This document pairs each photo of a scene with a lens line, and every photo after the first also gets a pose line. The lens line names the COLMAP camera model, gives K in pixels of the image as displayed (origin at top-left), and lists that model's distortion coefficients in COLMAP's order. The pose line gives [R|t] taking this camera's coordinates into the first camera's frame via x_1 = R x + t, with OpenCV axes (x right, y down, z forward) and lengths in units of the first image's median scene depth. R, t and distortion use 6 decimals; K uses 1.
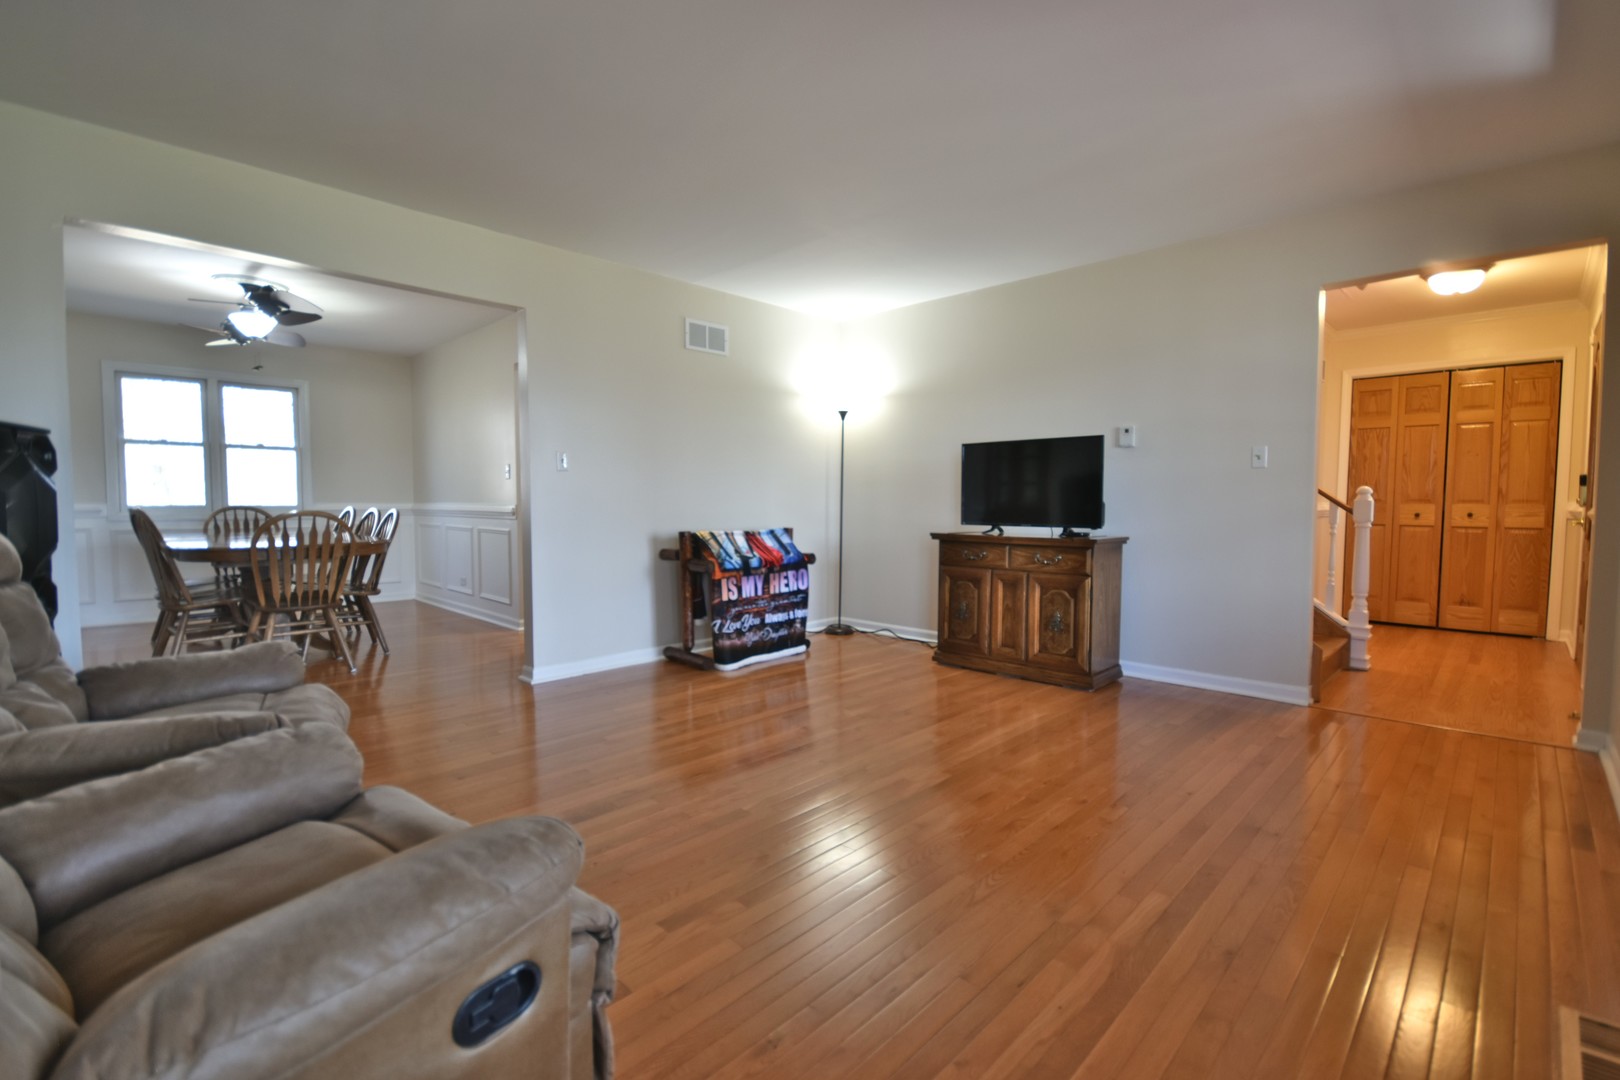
lens RADIAL K [[745.4, 0, 784.4], [0, 745.4, 539.9], [0, 0, 1]] dist [0.004567, -0.005008]
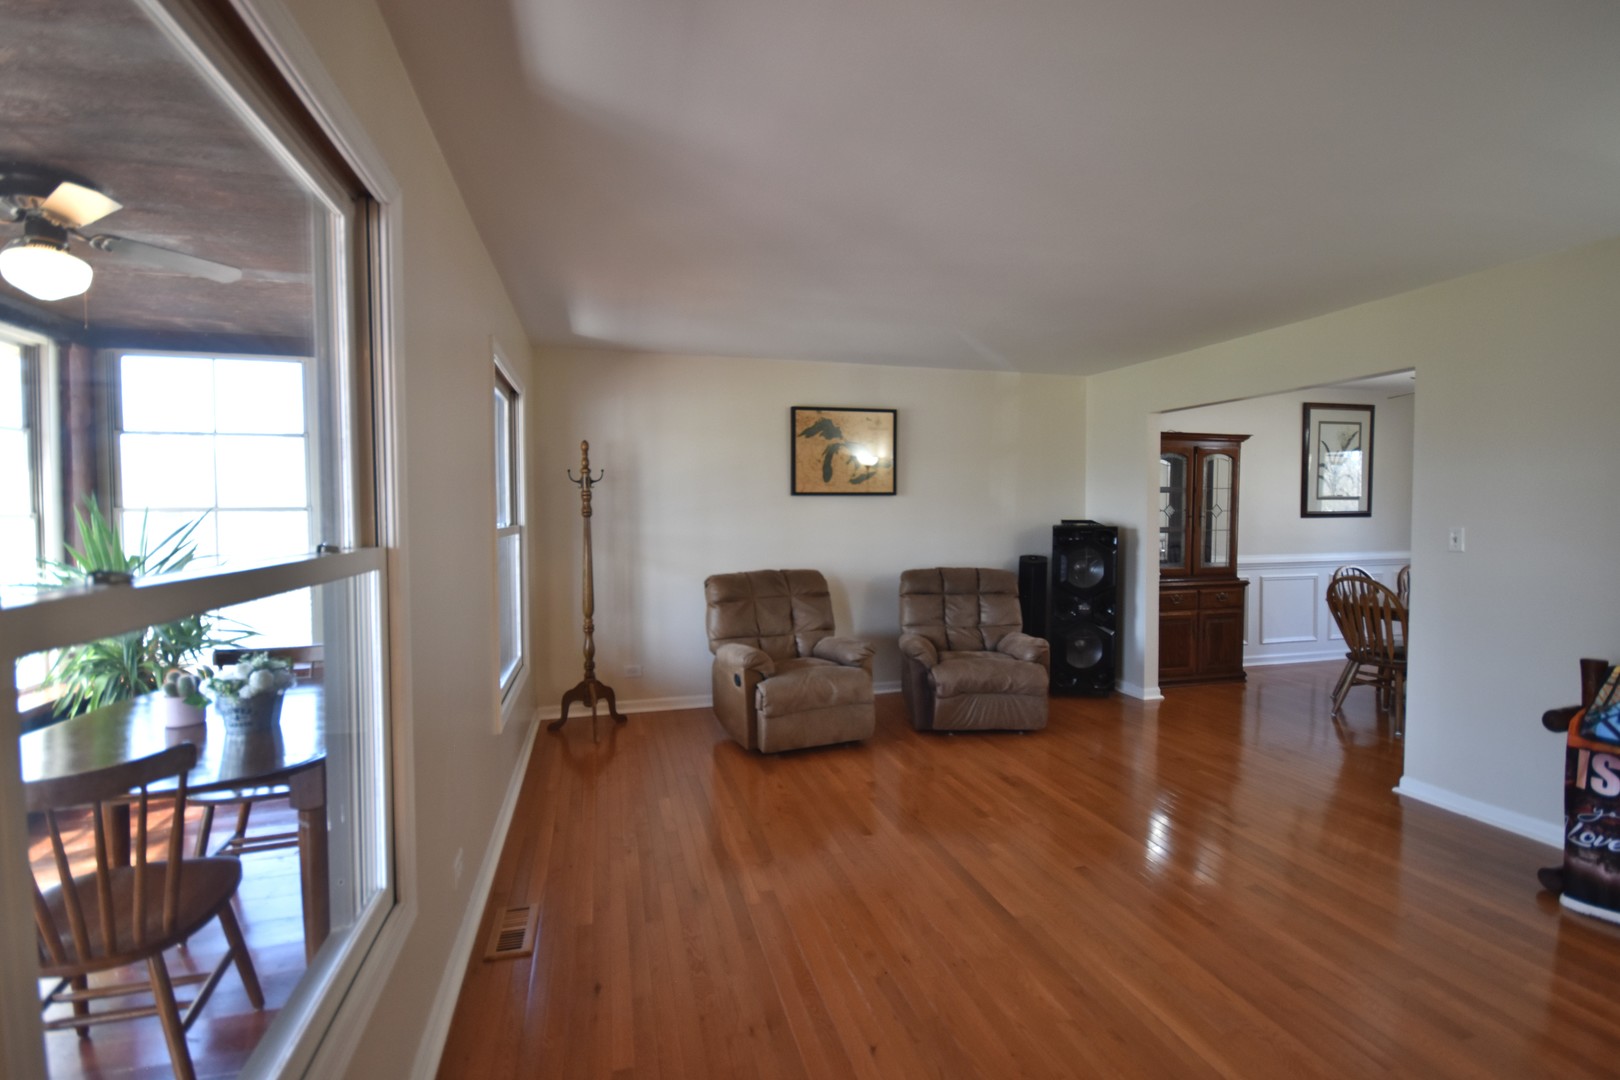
lens RADIAL K [[745.4, 0, 791.2], [0, 745.4, 533.3], [0, 0, 1]] dist [0.004567, -0.005008]
pose [[-0.500259, 0.027652, -0.865434, 0.674087], [-0.049811, 0.996916, 0.060646, -0.111518], [0.864442, 0.073447, -0.497338, 0.704657]]
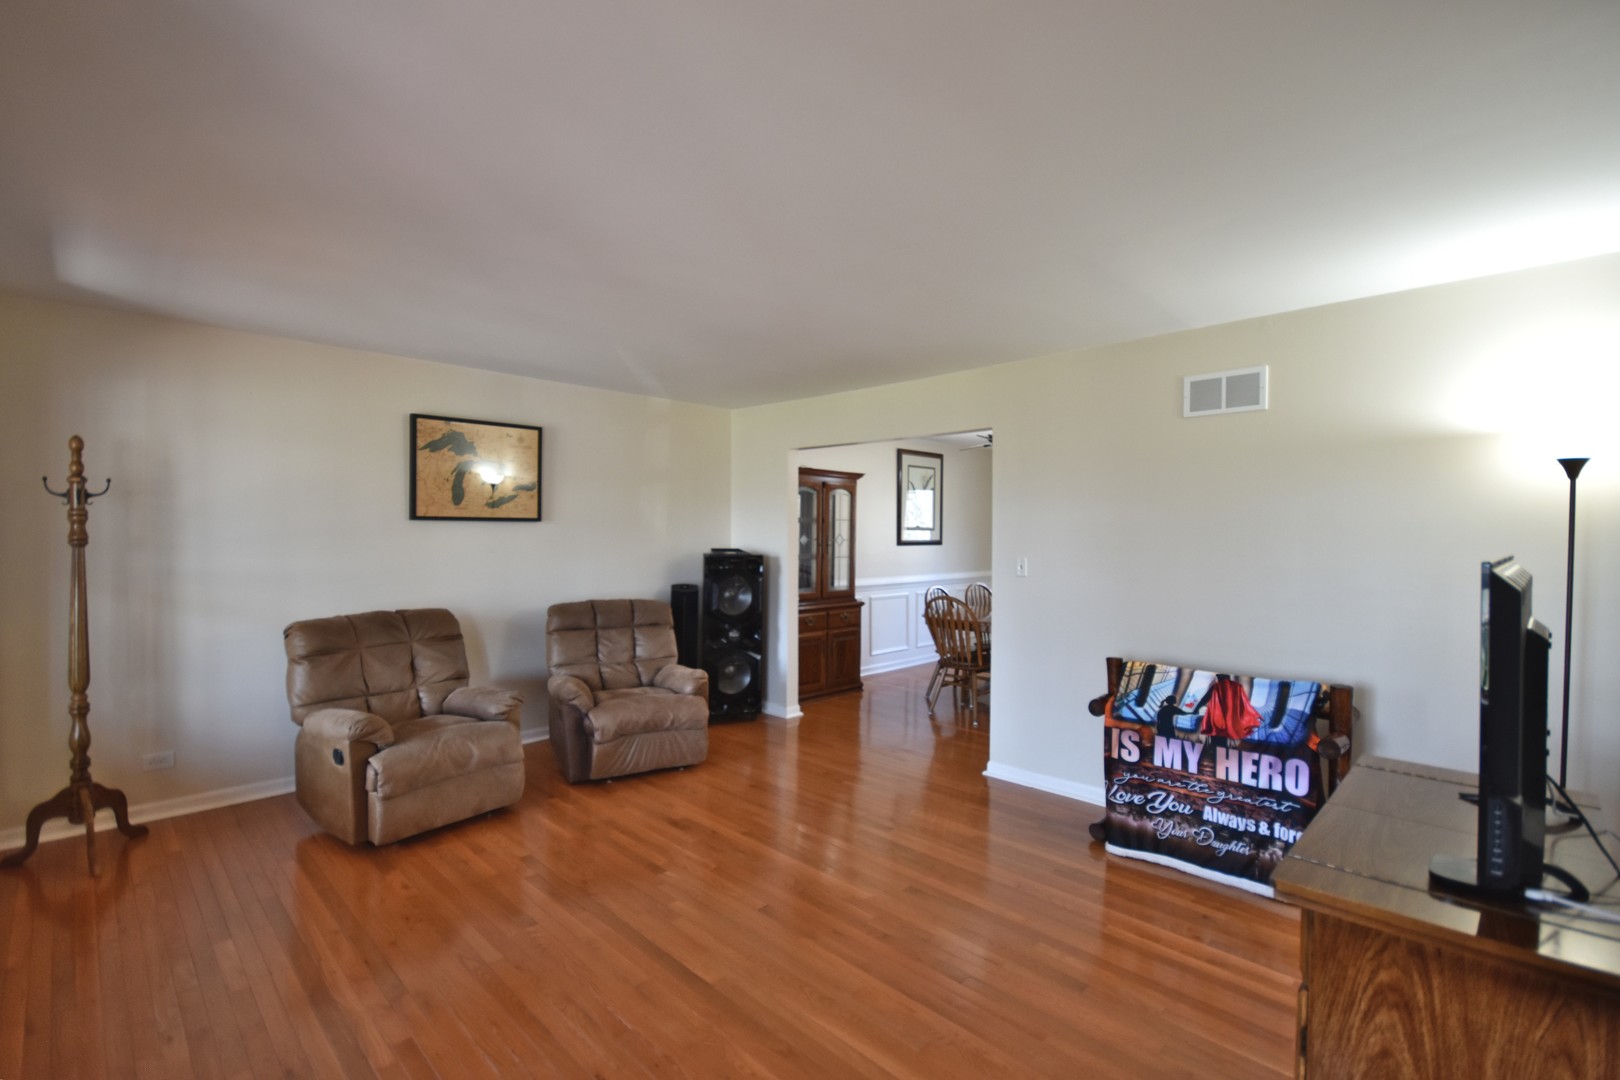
lens RADIAL K [[745.4, 0, 812.0], [0, 745.4, 538.5], [0, 0, 1]] dist [0.004567, -0.005008]
pose [[-0.000239, 0.005472, -0.999985, 0.633988], [-0.066905, 0.997744, 0.005476, -0.115687], [0.997759, 0.066905, 0.000127, 0.645394]]
